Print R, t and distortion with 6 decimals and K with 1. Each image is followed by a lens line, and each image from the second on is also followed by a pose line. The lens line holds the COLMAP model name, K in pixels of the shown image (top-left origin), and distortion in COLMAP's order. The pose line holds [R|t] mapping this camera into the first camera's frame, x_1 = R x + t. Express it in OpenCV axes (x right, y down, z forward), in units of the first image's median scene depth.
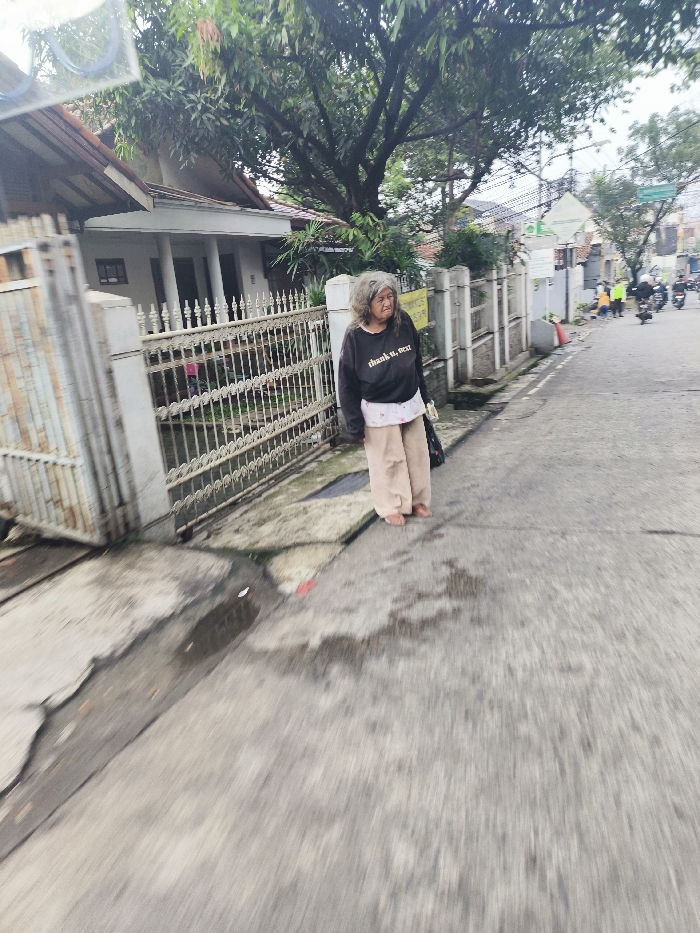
lens RADIAL K [[655.3, 0, 350.0], [0, 655.3, 466.5], [0, 0, 1]] dist [-0.000369, -0.002360]
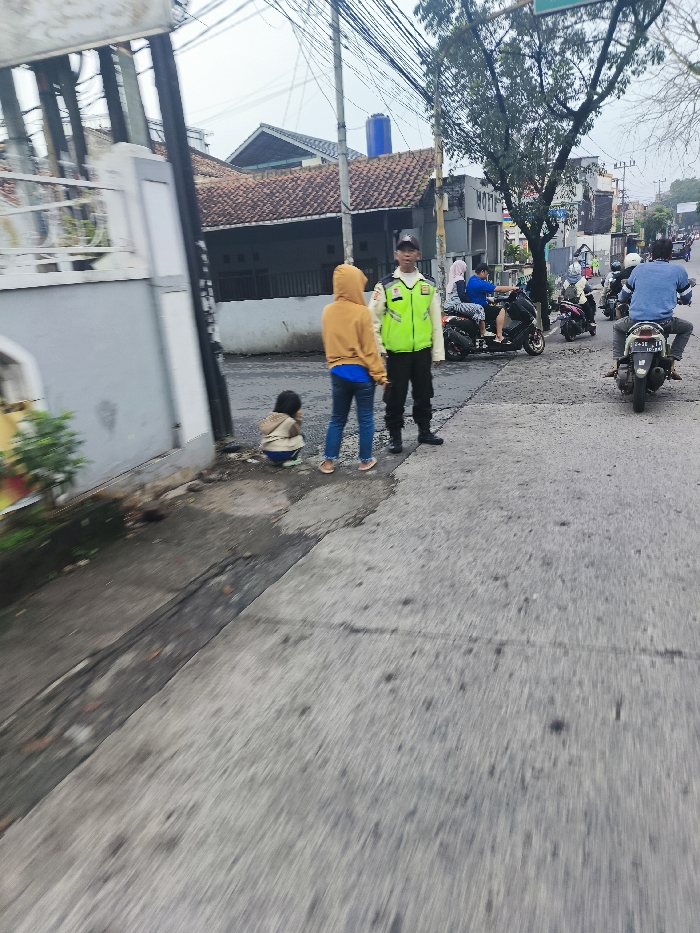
lens RADIAL K [[655.3, 0, 350.0], [0, 655.3, 466.5], [0, 0, 1]] dist [-0.000369, -0.002360]
pose [[0.995383, -0.030607, 0.090967, 0.372925], [0.029264, 0.999443, 0.016060, -0.232377], [-0.091408, -0.013324, 0.995724, 0.821919]]
